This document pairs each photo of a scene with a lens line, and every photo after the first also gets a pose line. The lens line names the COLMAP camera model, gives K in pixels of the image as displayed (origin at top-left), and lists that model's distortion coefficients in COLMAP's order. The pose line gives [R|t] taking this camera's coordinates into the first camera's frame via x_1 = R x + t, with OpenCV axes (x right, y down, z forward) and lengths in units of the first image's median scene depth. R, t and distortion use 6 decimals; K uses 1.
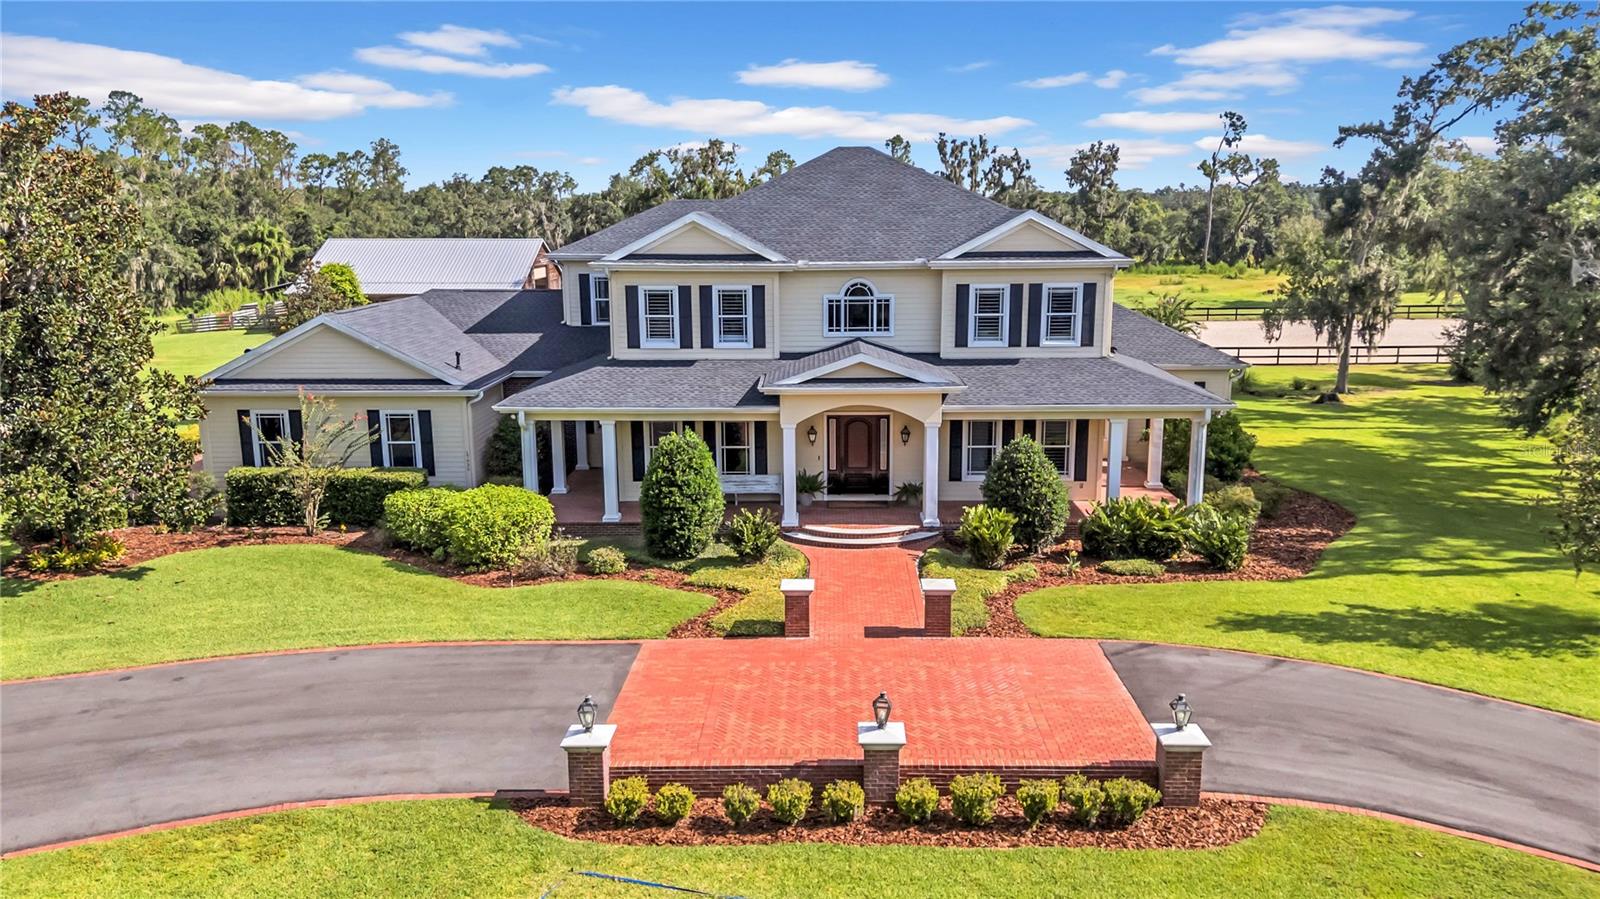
lens RADIAL K [[1177.2, 0, 800.0], [0, 1177.2, 449.5], [0, 0, 1]] dist [0.049104, -0.002094]
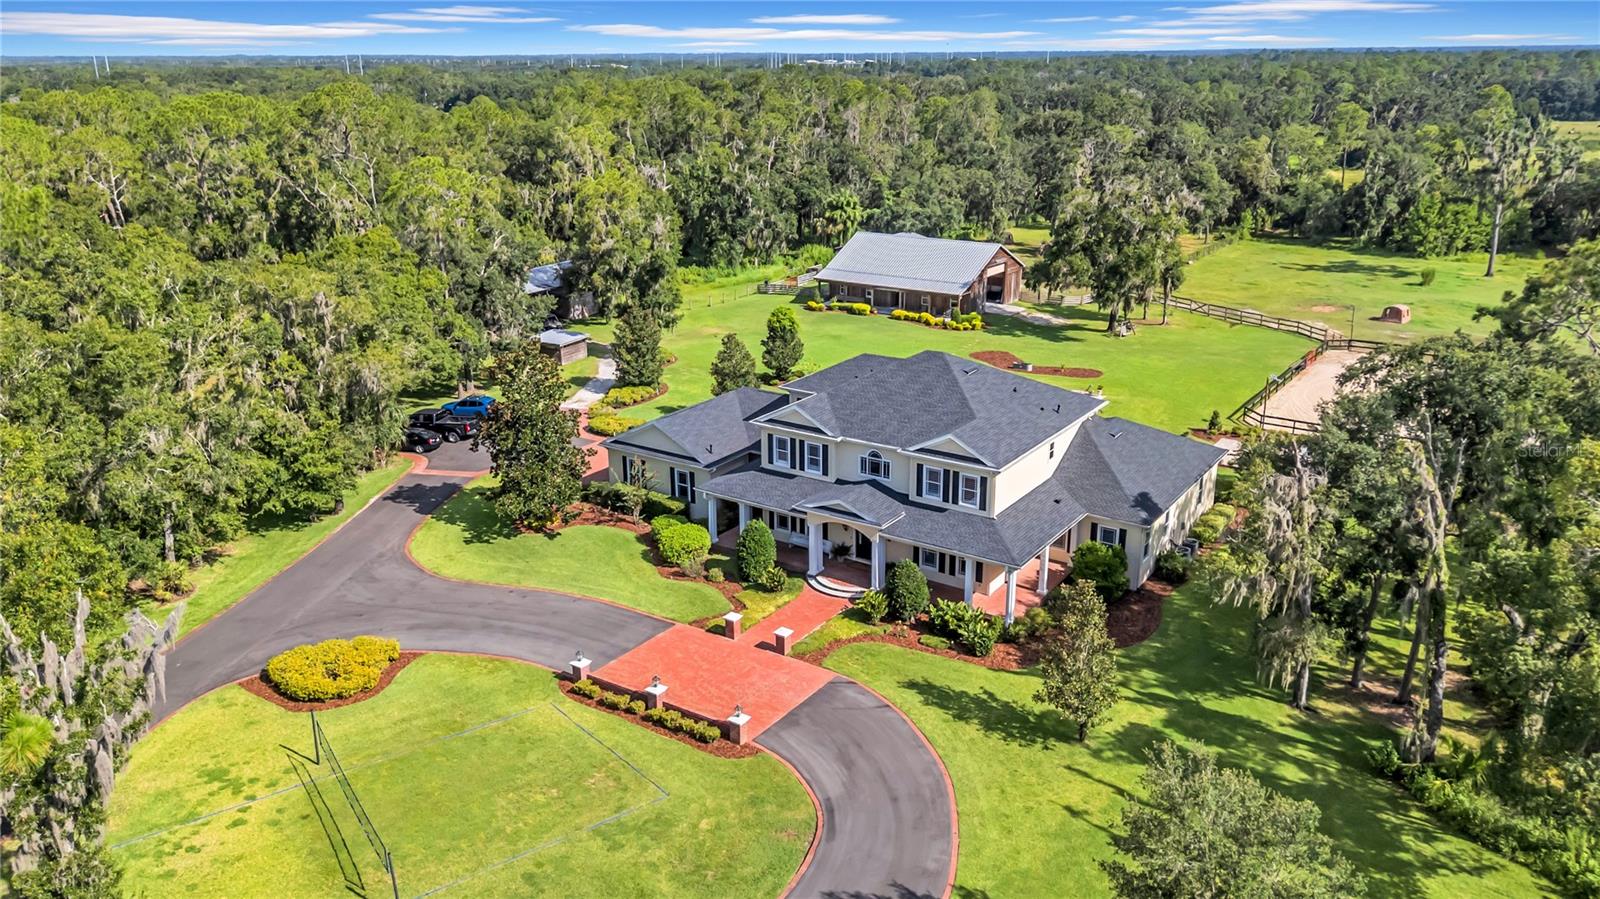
lens RADIAL K [[1177.2, 0, 800.0], [0, 1177.2, 449.5], [0, 0, 1]] dist [0.049104, -0.002094]
pose [[0.839949, 0.170152, -0.515300, 0.897791], [-0.104618, 0.982532, 0.153902, -0.414751], [0.532485, -0.075360, 0.843078, -0.603828]]
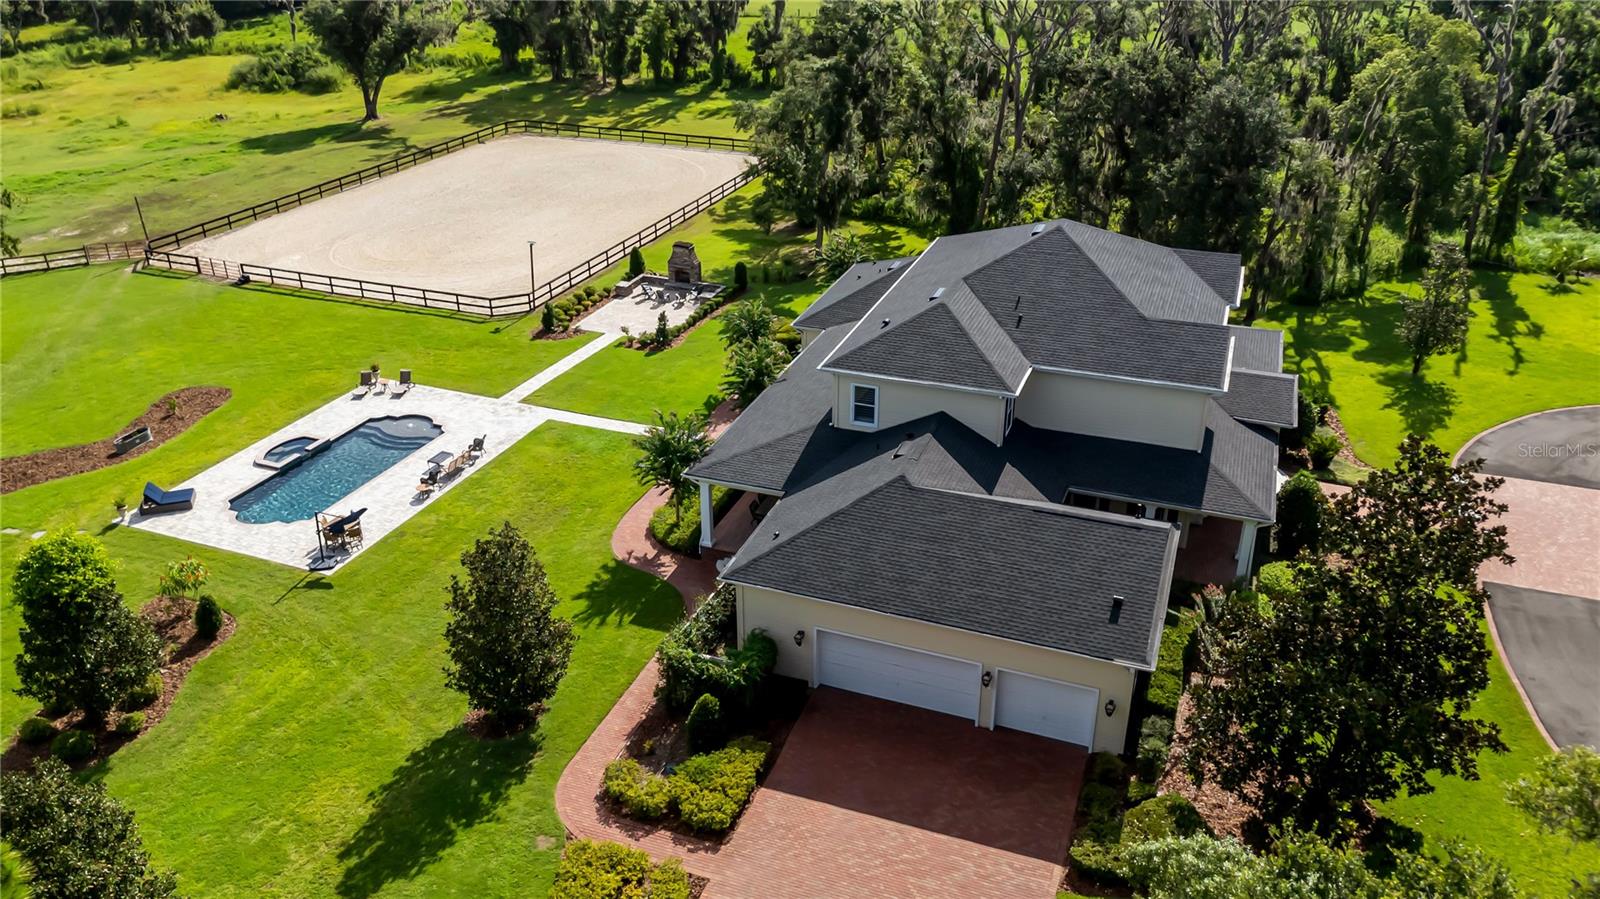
lens RADIAL K [[1194.1, 0, 800.0], [0, 1194.1, 449.5], [0, 0, 1]] dist [0.045246, 0.000105]
pose [[0.327120, -0.416846, 0.848076, -1.441931], [0.186221, 0.908288, 0.374612, -0.661787], [-0.926453, 0.035386, 0.374744, 0.925718]]
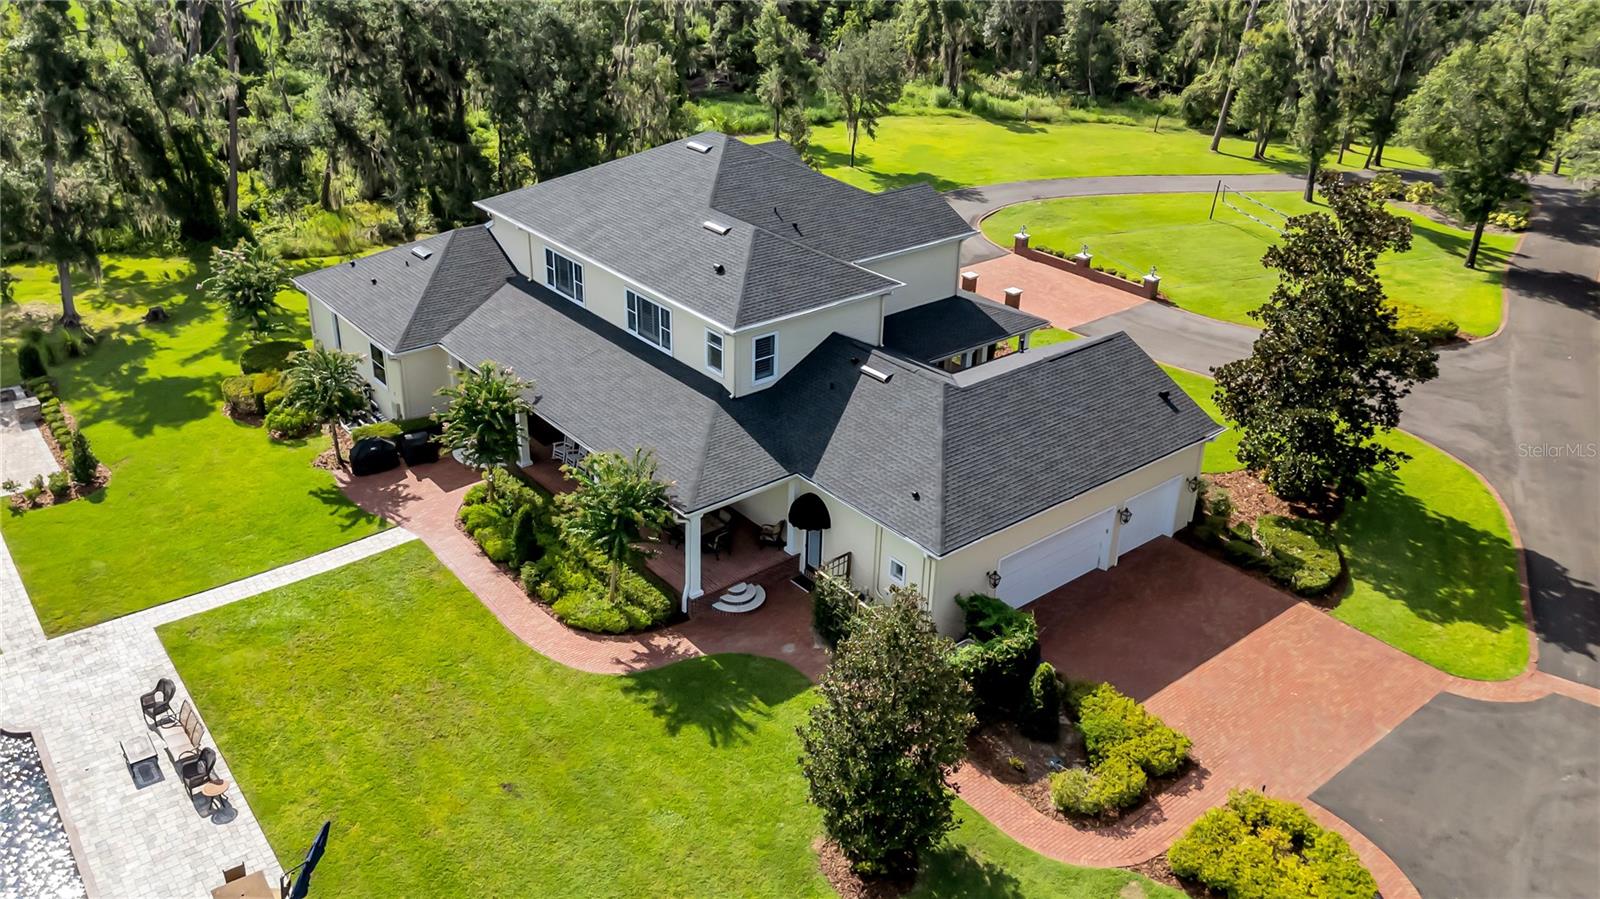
lens RADIAL K [[1271.1, 0, 785.1], [0, 1271.1, 375.6], [0, 0, 1]] dist [0.033646, -0.004788]
pose [[-0.649353, -0.309113, 0.694831, -1.135014], [0.135760, 0.851871, 0.505850, -0.803931], [-0.748271, 0.422805, -0.511200, 2.003984]]
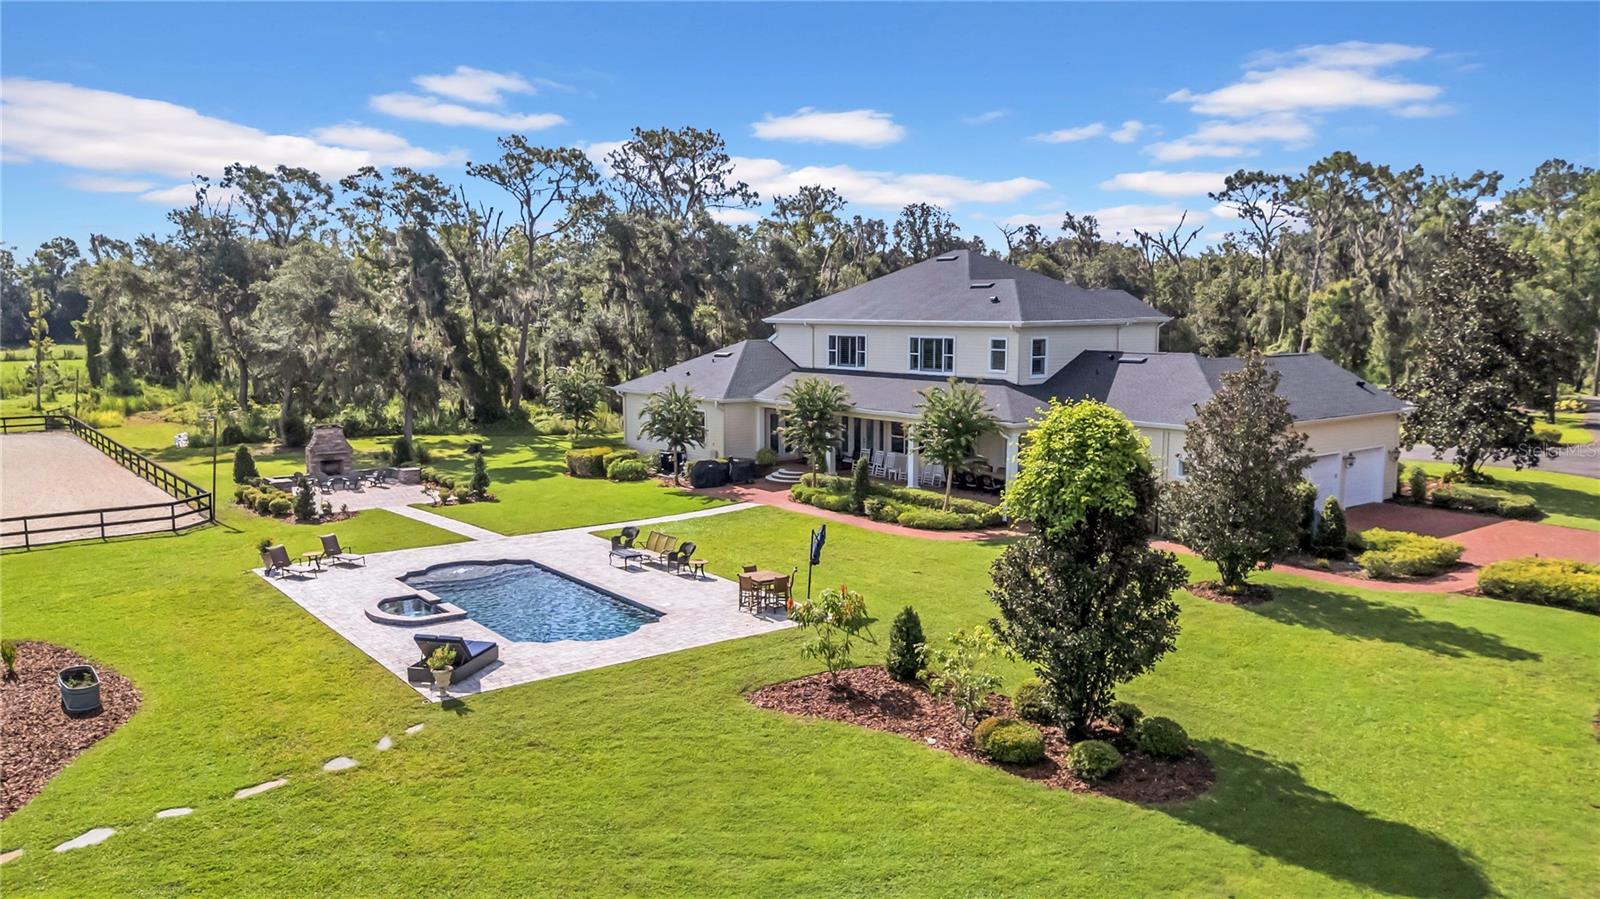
lens RADIAL K [[1194.1, 0, 800.0], [0, 1194.1, 449.5], [0, 0, 1]] dist [0.045246, 0.000105]
pose [[-0.642387, -0.076562, 0.762546, -1.204643], [0.161454, 0.959147, 0.232314, -0.470574], [-0.749180, 0.272351, -0.603783, 2.533377]]
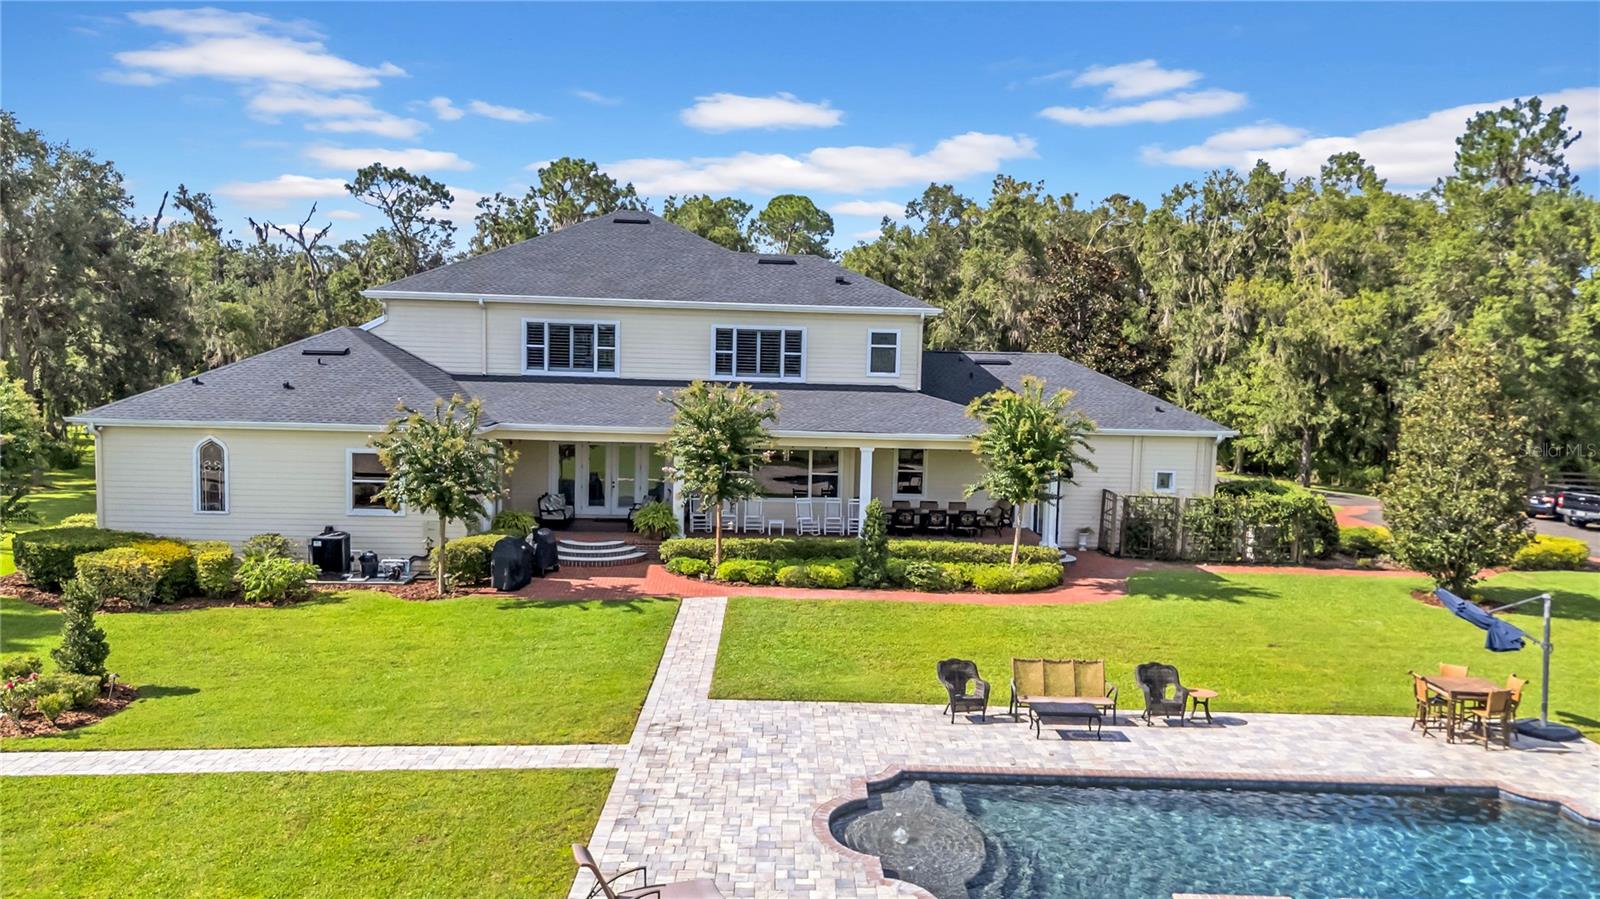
lens RADIAL K [[1217.6, 0, 800.0], [0, 1217.6, 449.5], [0, 0, 1]] dist [0.042884, -0.011561]
pose [[-0.997733, -0.009960, -0.066563, -0.047044], [-0.027973, 0.960891, 0.275509, -0.423176], [0.061216, 0.276747, -0.958991, 2.535597]]
